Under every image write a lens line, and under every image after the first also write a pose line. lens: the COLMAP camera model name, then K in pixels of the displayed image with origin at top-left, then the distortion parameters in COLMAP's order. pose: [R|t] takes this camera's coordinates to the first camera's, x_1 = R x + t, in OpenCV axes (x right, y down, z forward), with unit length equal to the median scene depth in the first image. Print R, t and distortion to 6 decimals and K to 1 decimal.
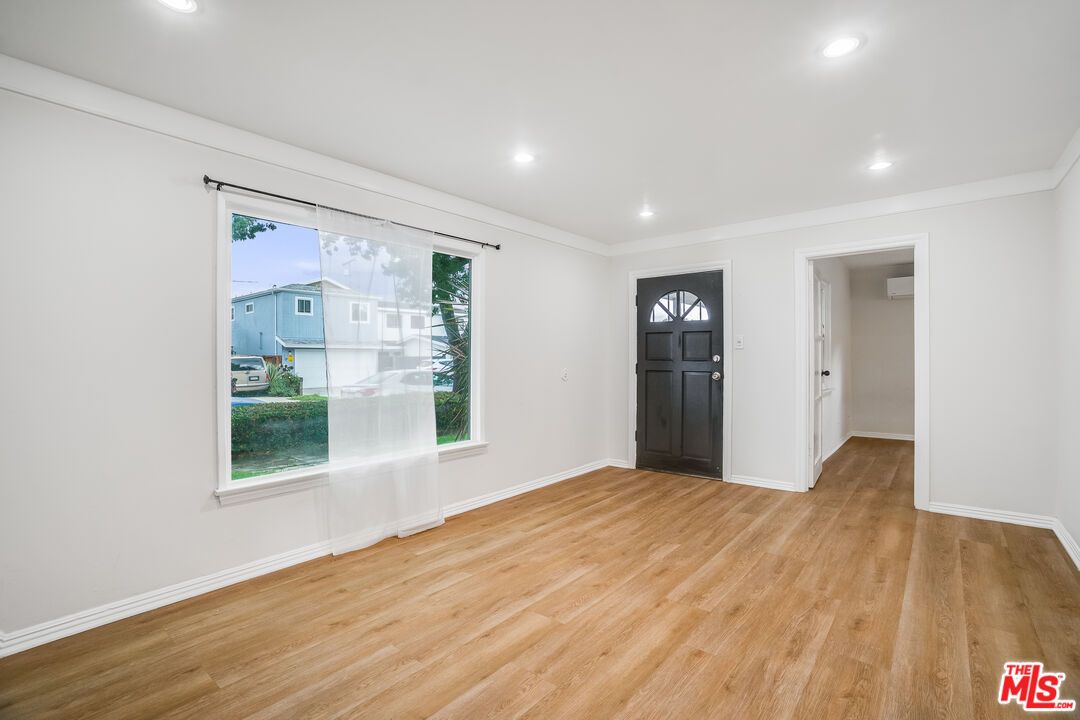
lens RADIAL K [[496.9, 0, 528.5], [0, 496.9, 368.1], [0, 0, 1]] dist [-0.052763, 0.017243]
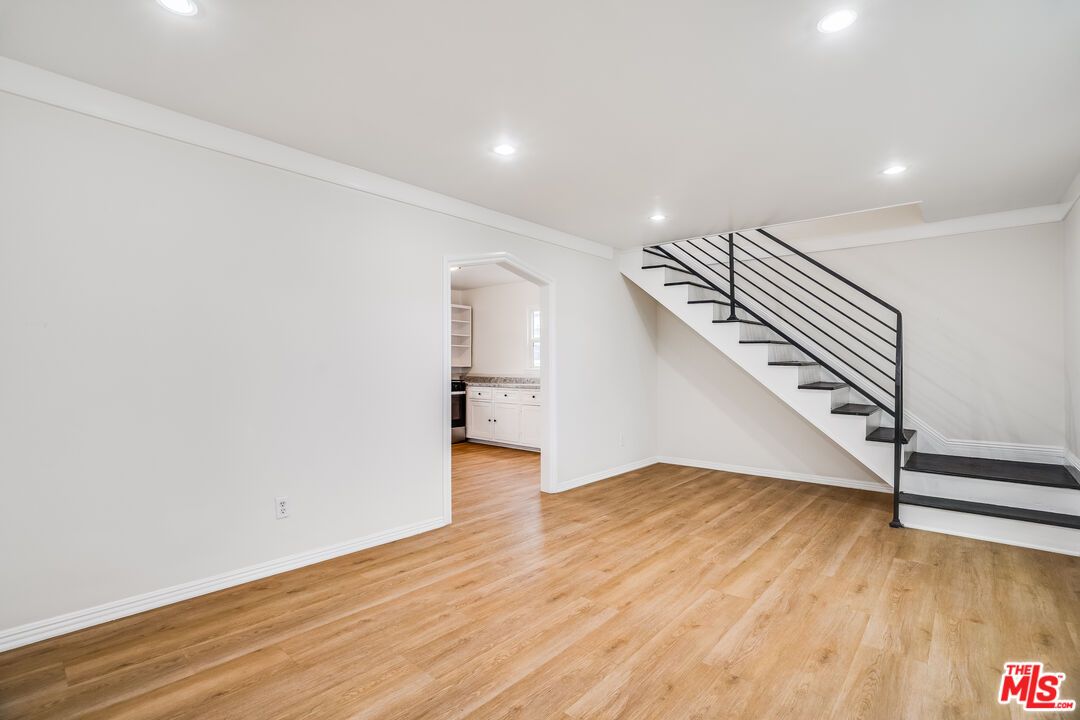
lens RADIAL K [[496.9, 0, 535.8], [0, 496.9, 369.3], [0, 0, 1]] dist [-0.052763, 0.017243]
pose [[-0.999851, 0.006945, 0.015796, 0.426849], [0.007330, 0.999675, 0.024435, -0.034894], [-0.015621, 0.024547, -0.999577, 1.964195]]
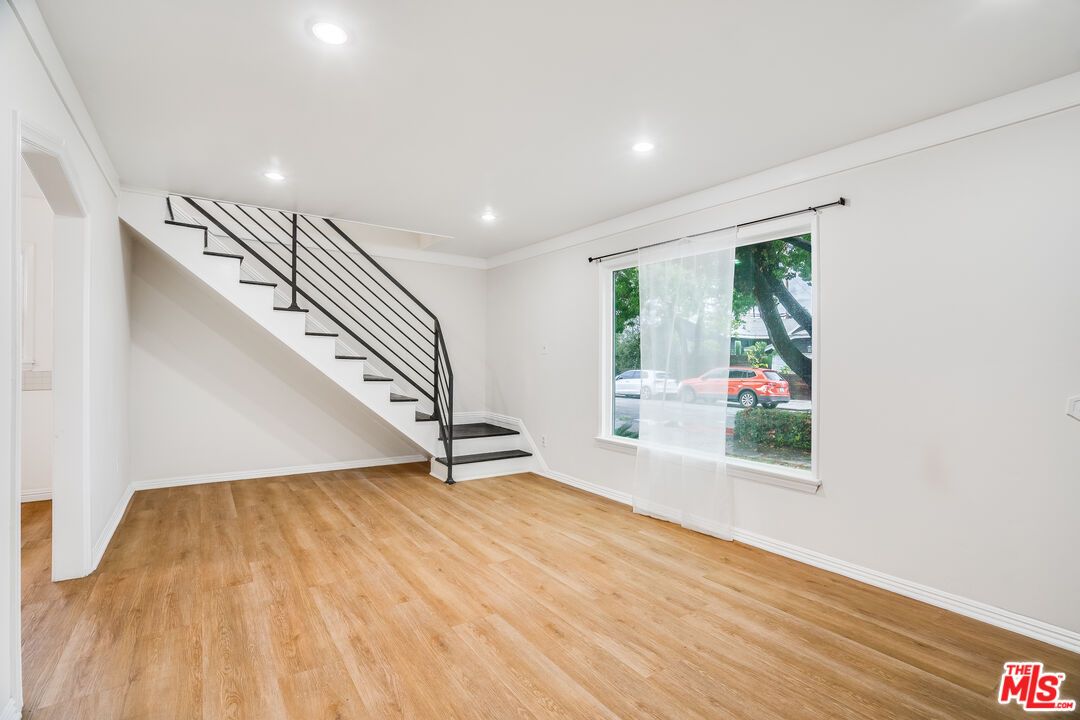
lens RADIAL K [[496.9, 0, 535.1], [0, 496.9, 364.1], [0, 0, 1]] dist [-0.052763, 0.017243]
pose [[-0.258500, 0.011558, -0.965942, 1.171334], [-0.026837, 0.999457, 0.019141, -0.033917], [0.965638, 0.030871, -0.258049, 1.305249]]
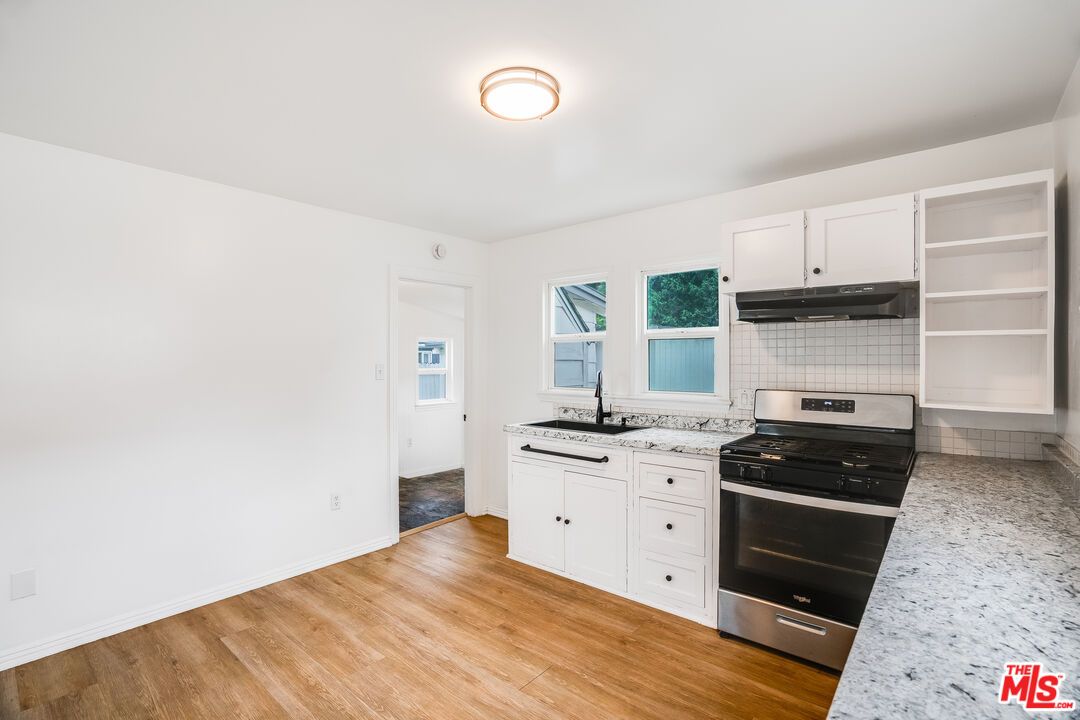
lens RADIAL K [[496.9, 0, 533.4], [0, 496.9, 361.6], [0, 0, 1]] dist [-0.052763, 0.017243]
pose [[-0.002413, 0.007311, 0.999970, 0.125349], [0.021840, 0.999735, -0.007257, -0.074365], [-0.999759, 0.021822, -0.002572, -0.592702]]
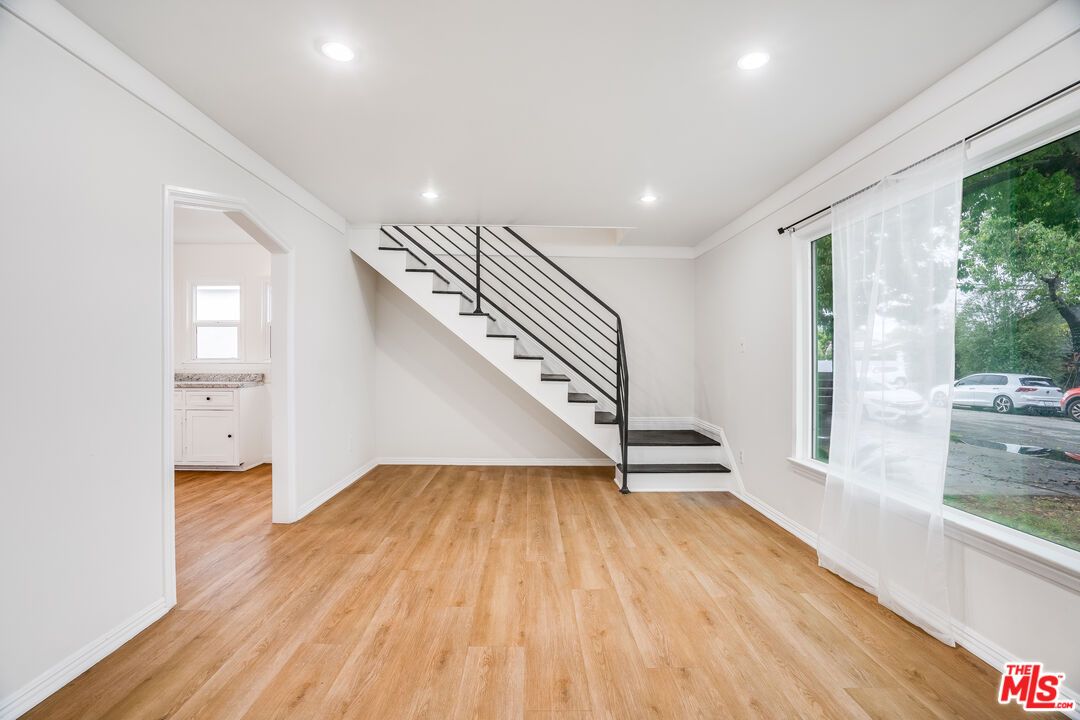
lens RADIAL K [[496.9, 0, 534.6], [0, 496.9, 361.3], [0, 0, 1]] dist [-0.052763, 0.017243]
pose [[-0.750380, 0.005248, -0.660986, 0.810855], [-0.012603, 0.999673, 0.022244, -0.033091], [0.660886, 0.025022, -0.750069, 1.622533]]
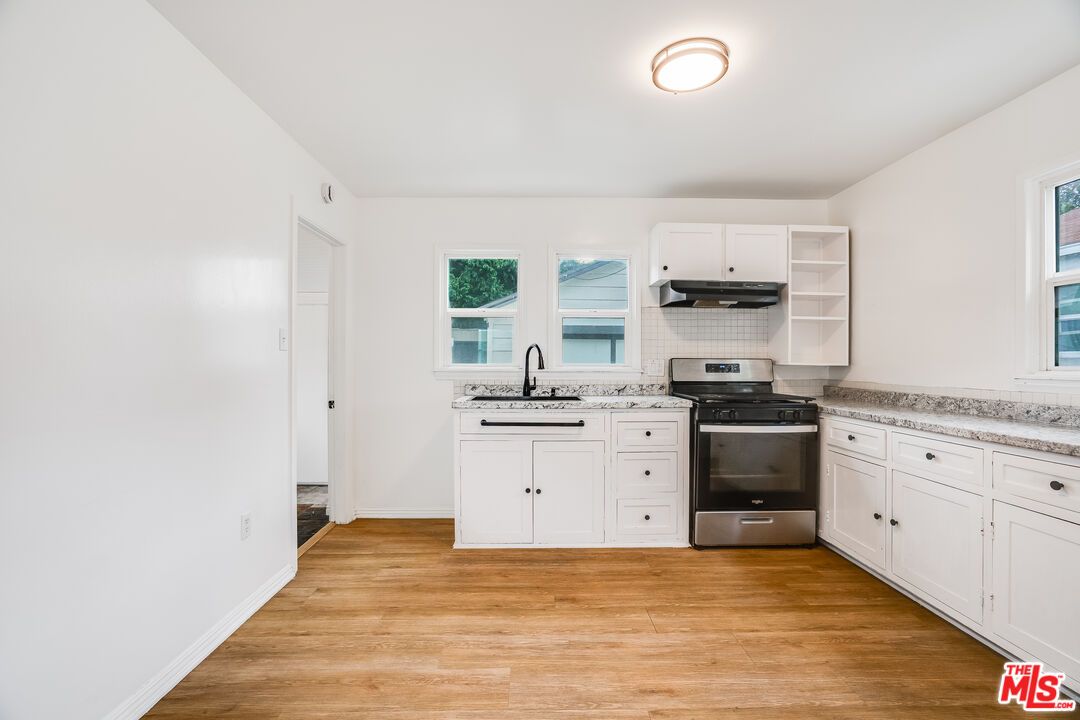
lens RADIAL K [[496.9, 0, 539.3], [0, 496.9, 361.1], [0, 0, 1]] dist [-0.052763, 0.017243]
pose [[-0.666554, 0.007888, 0.745415, 0.459242], [0.017370, 0.999837, 0.004952, -0.008754], [-0.745254, 0.016249, -0.666583, 0.185173]]
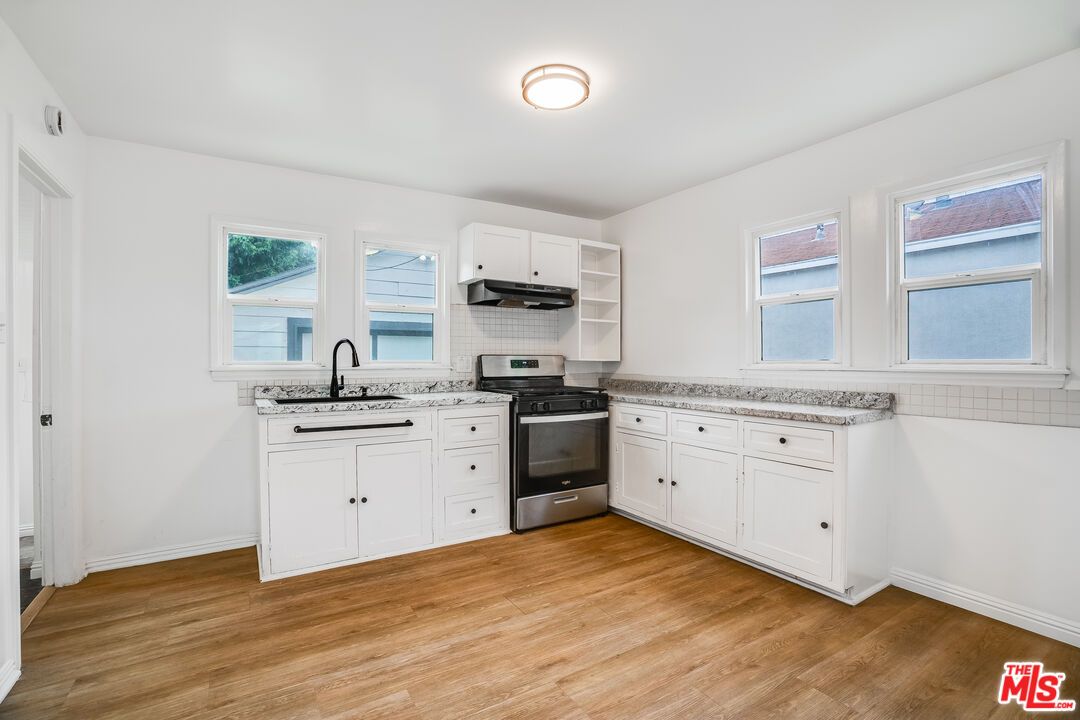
lens RADIAL K [[496.9, 0, 542.9], [0, 496.9, 362.2], [0, 0, 1]] dist [-0.052763, 0.017243]
pose [[-0.954800, 0.008142, 0.297138, 0.664451], [0.015968, 0.999586, 0.023918, -0.014669], [-0.296820, 0.027582, -0.954535, 0.322300]]
